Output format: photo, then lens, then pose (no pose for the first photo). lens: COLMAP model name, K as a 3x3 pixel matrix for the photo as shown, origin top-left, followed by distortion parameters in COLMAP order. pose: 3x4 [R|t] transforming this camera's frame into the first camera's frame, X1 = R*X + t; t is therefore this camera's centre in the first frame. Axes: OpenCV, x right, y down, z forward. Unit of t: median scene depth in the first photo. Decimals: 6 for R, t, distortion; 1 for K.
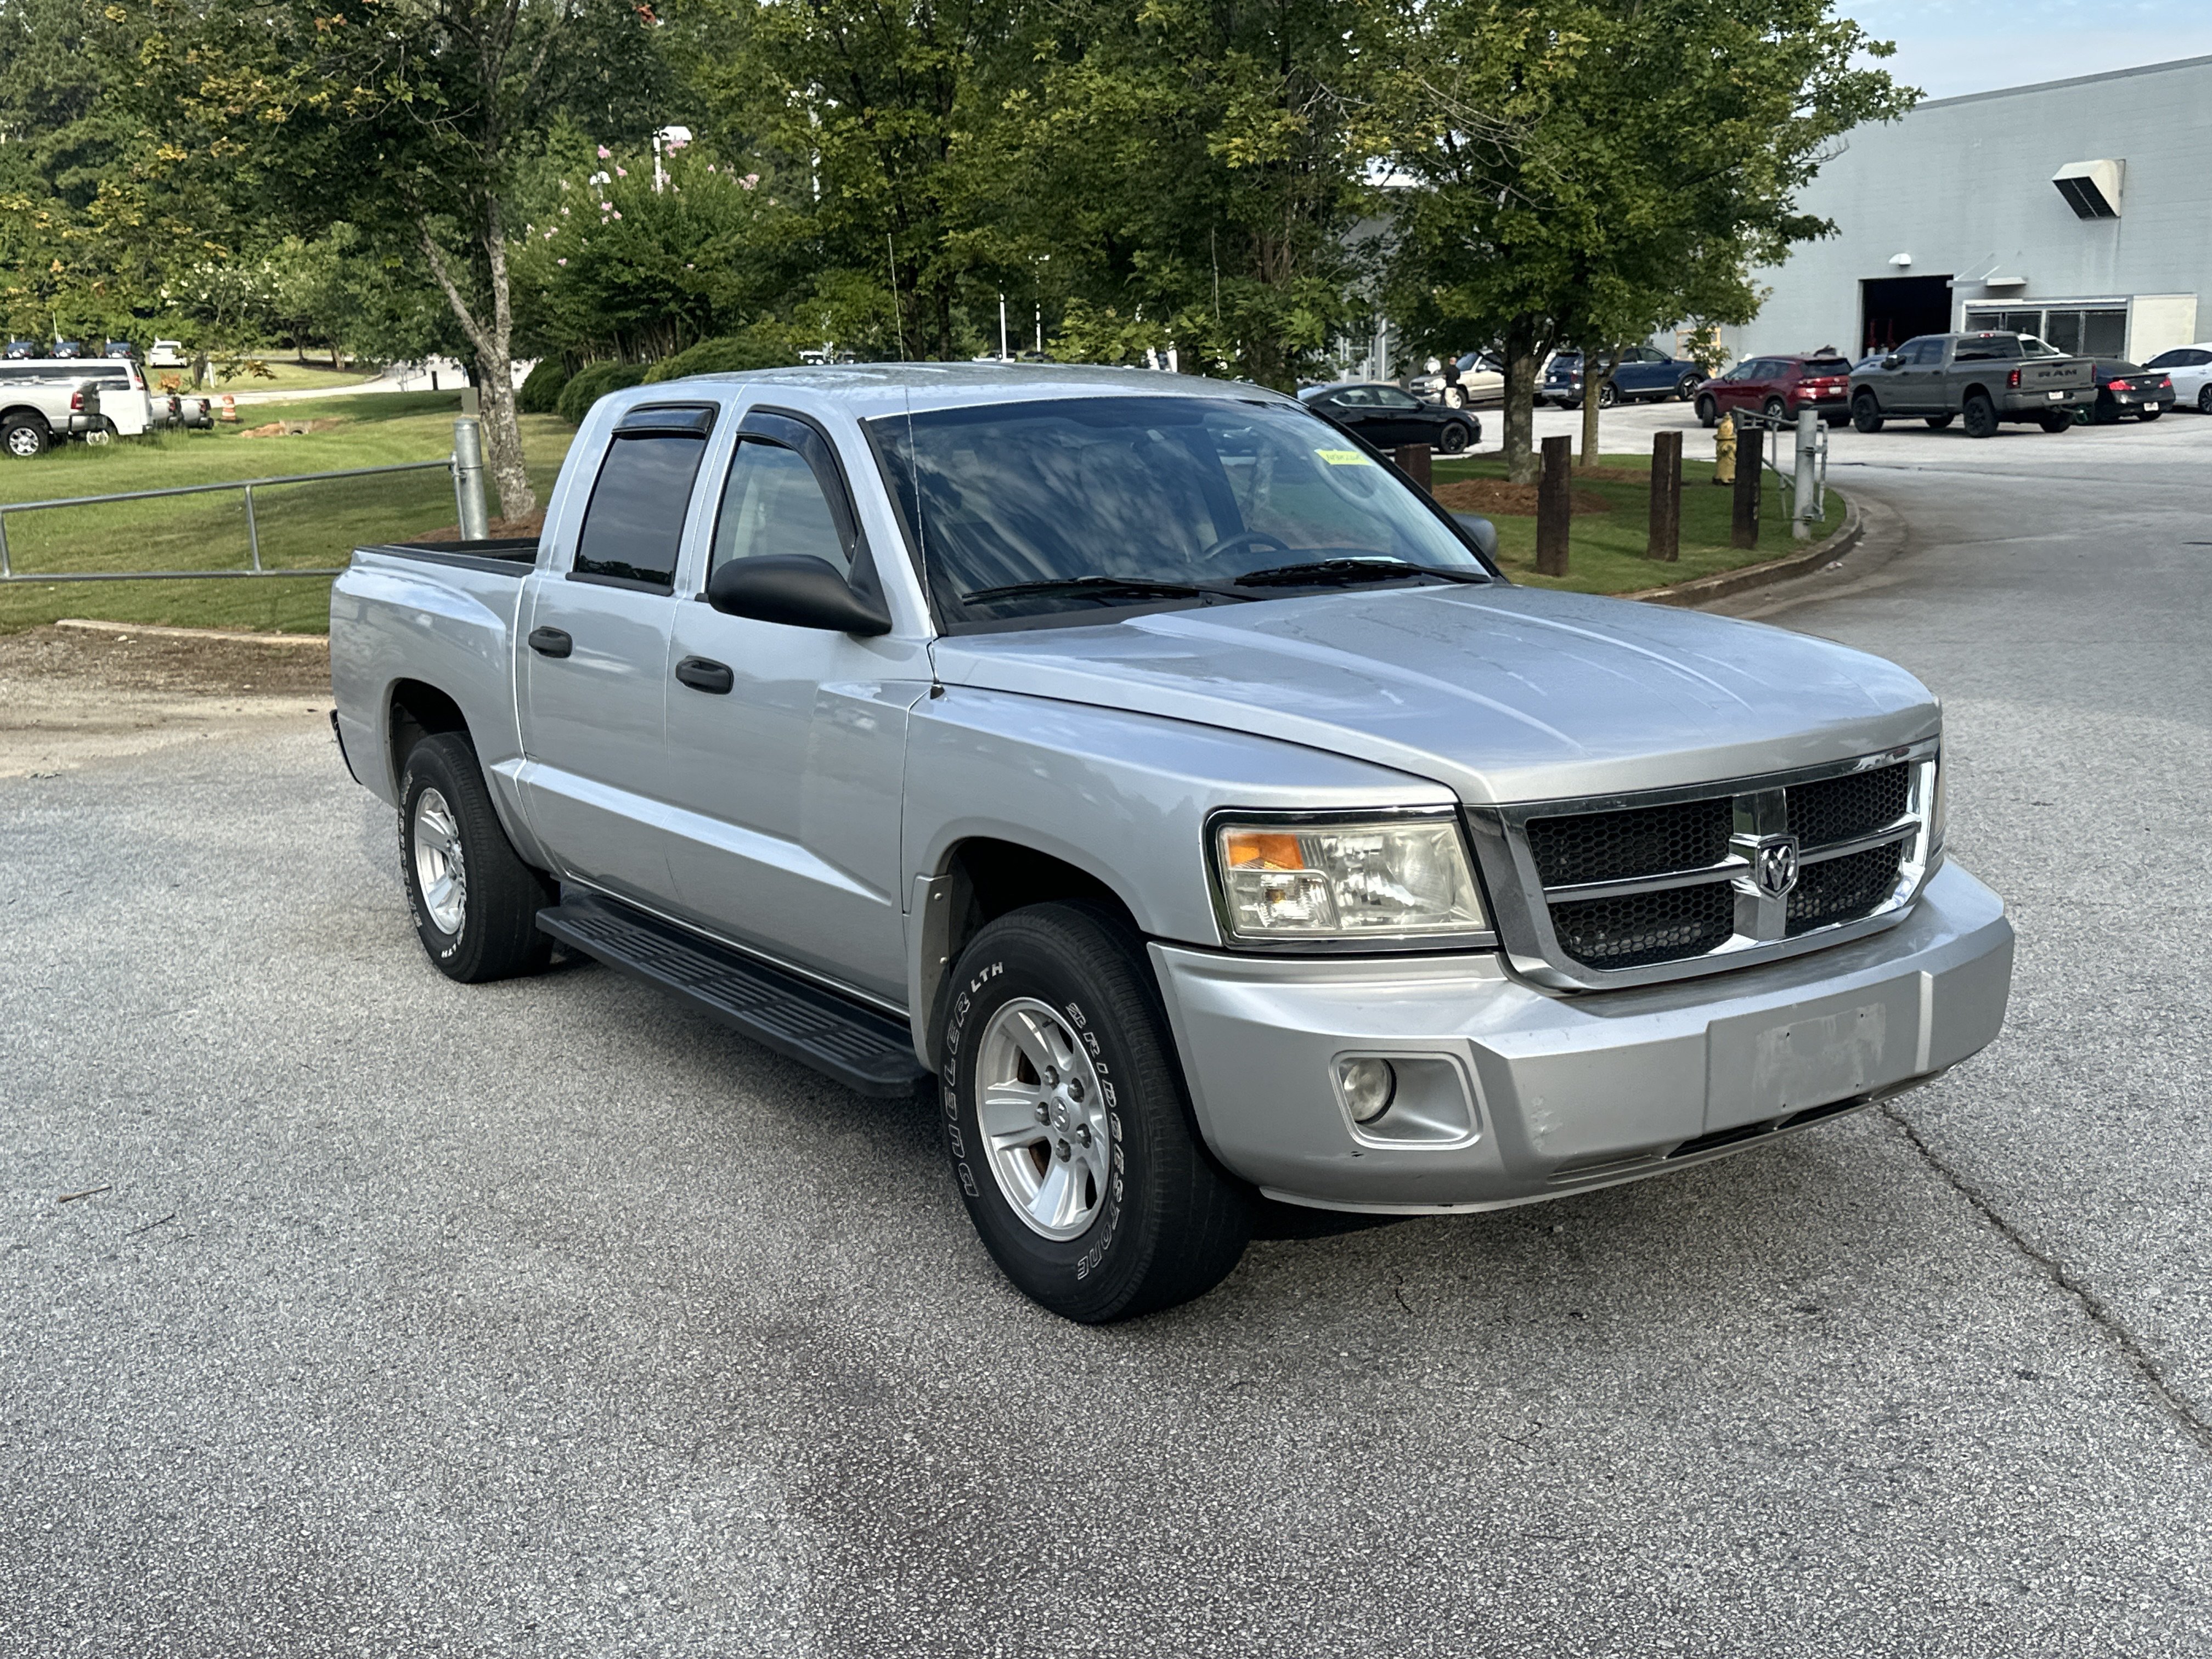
lens RADIAL K [[2296.7, 0, 1135.4], [0, 2296.7, 831.2], [0, 0, 1]] dist [0.147023, -0.326831]
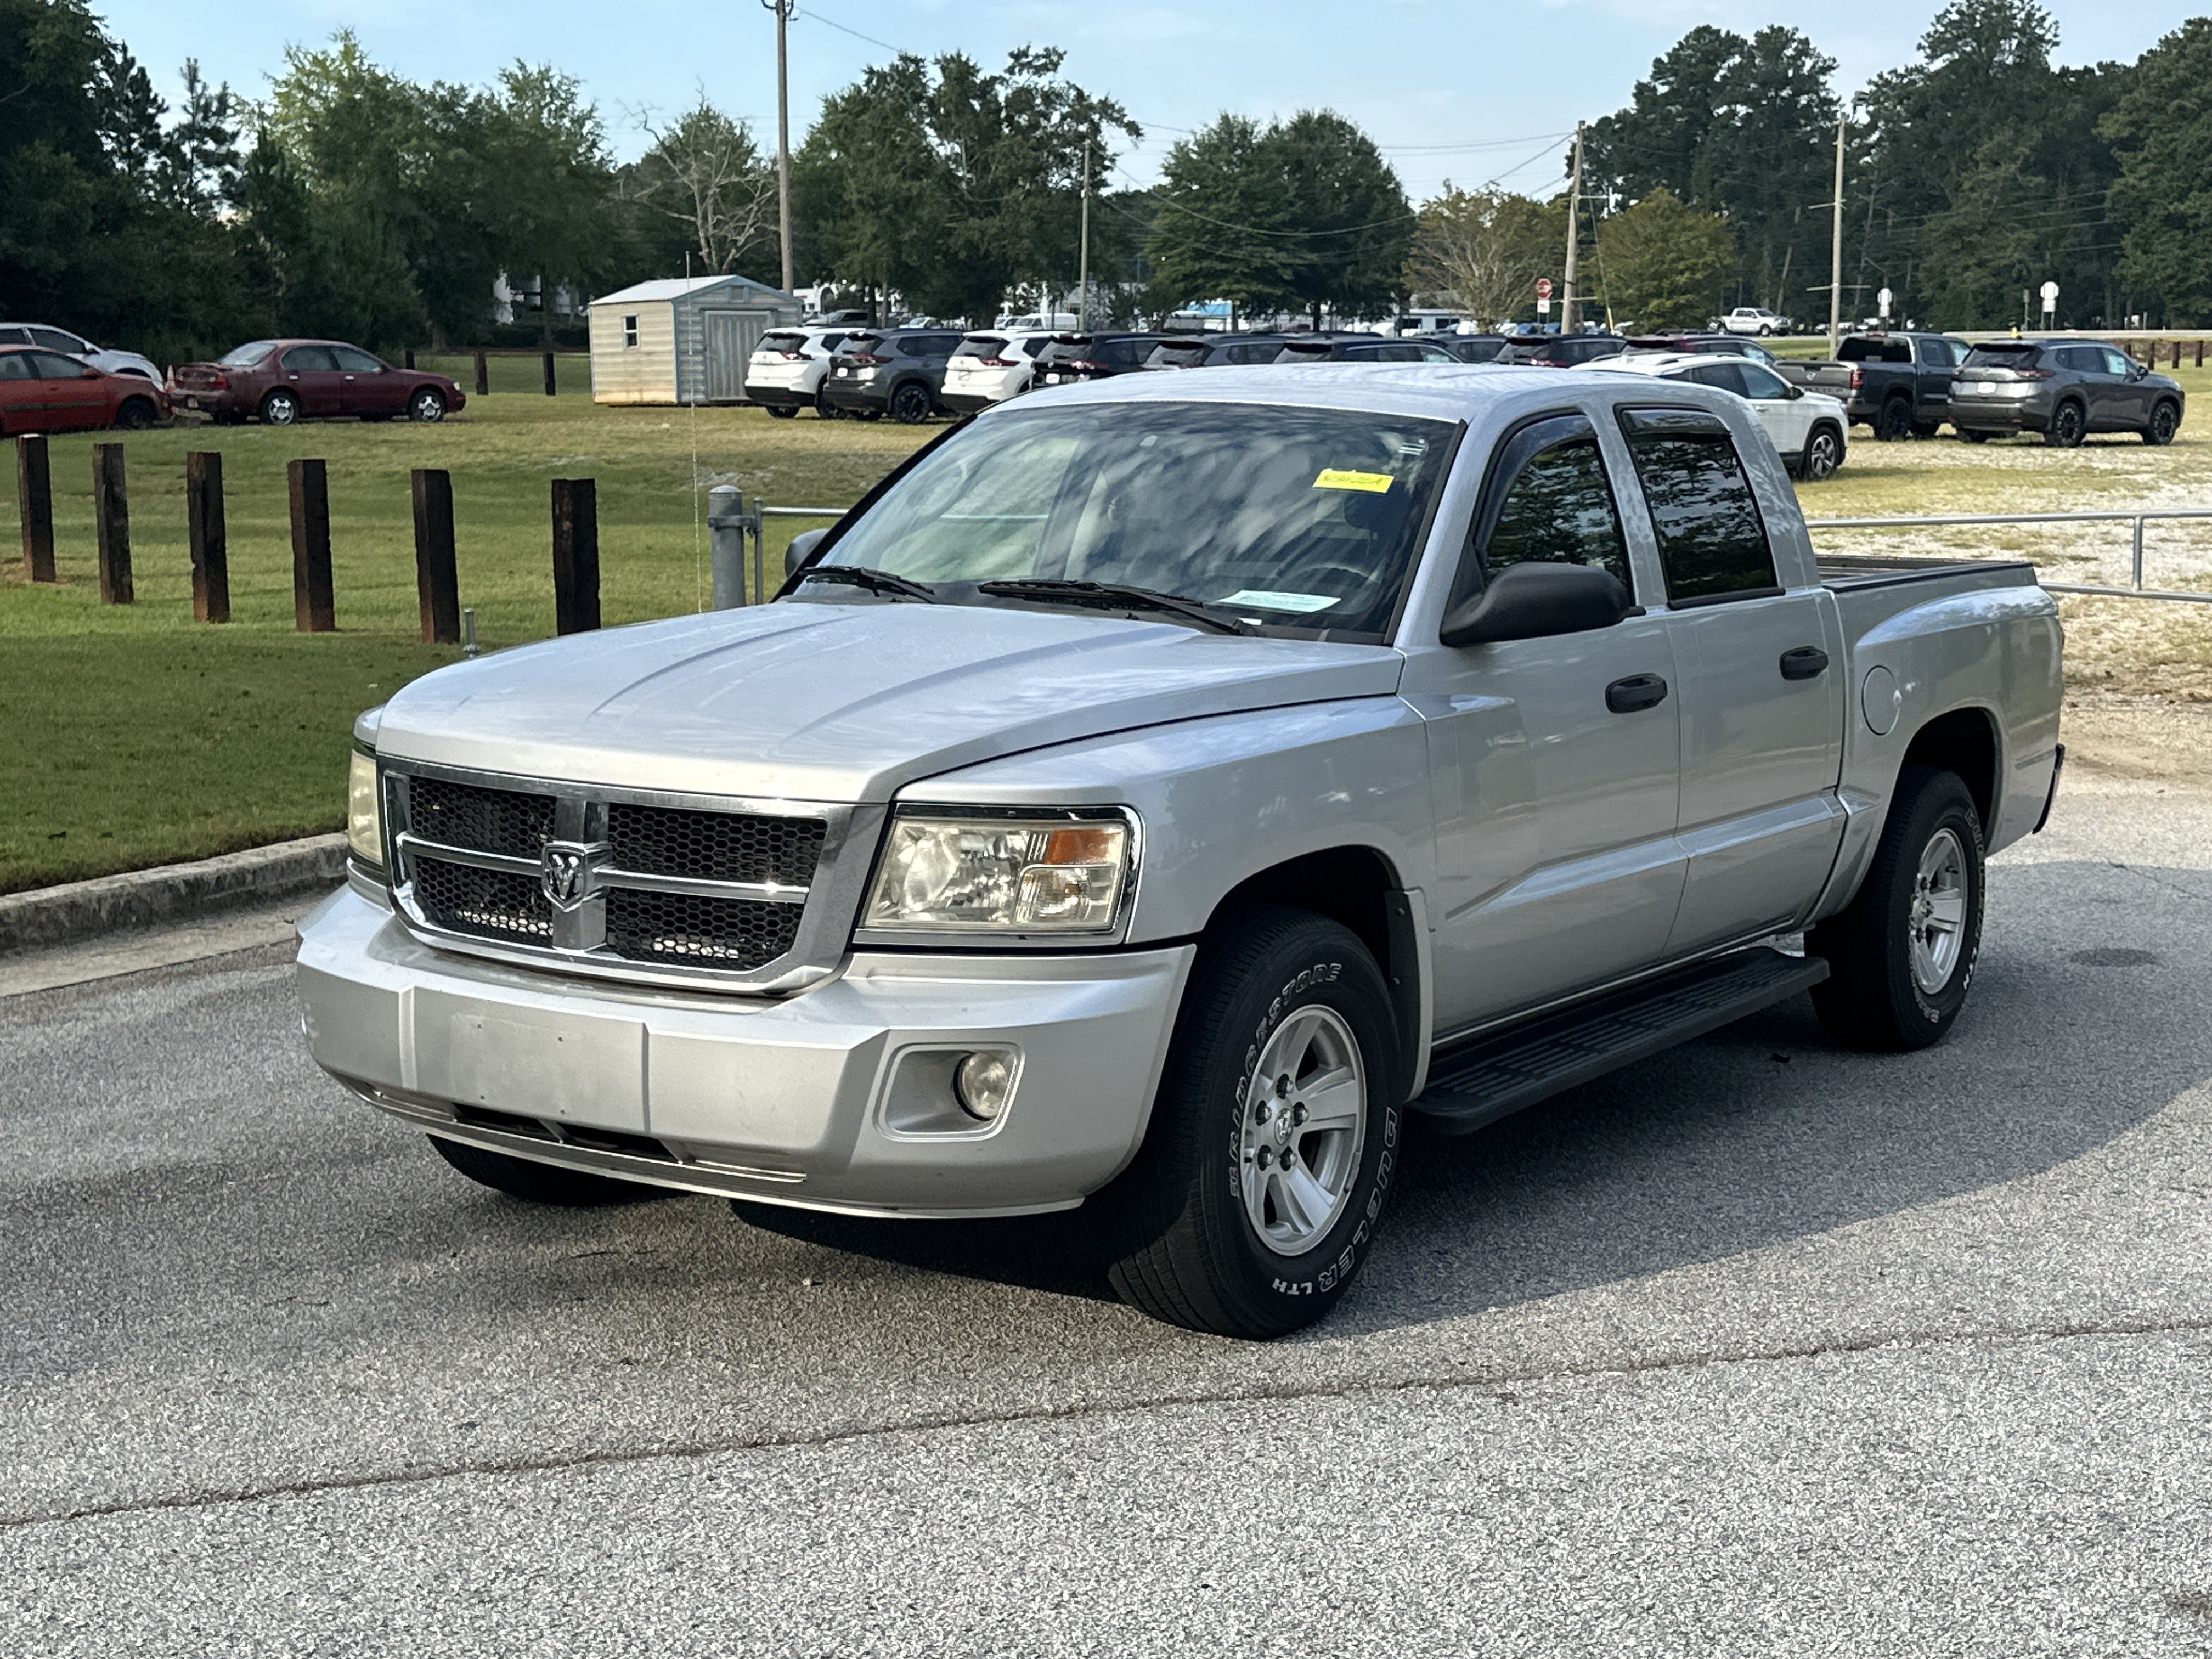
lens RADIAL K [[3150.2, 0, 1106.0], [0, 3150.2, 829.5], [0, 0, 1]] dist [0.281510, -0.676691]
pose [[0.317655, 0.147049, -0.936735, 0.399421], [-0.189934, 0.977747, 0.089079, -0.041845], [0.928989, 0.149621, 0.338516, 0.181852]]
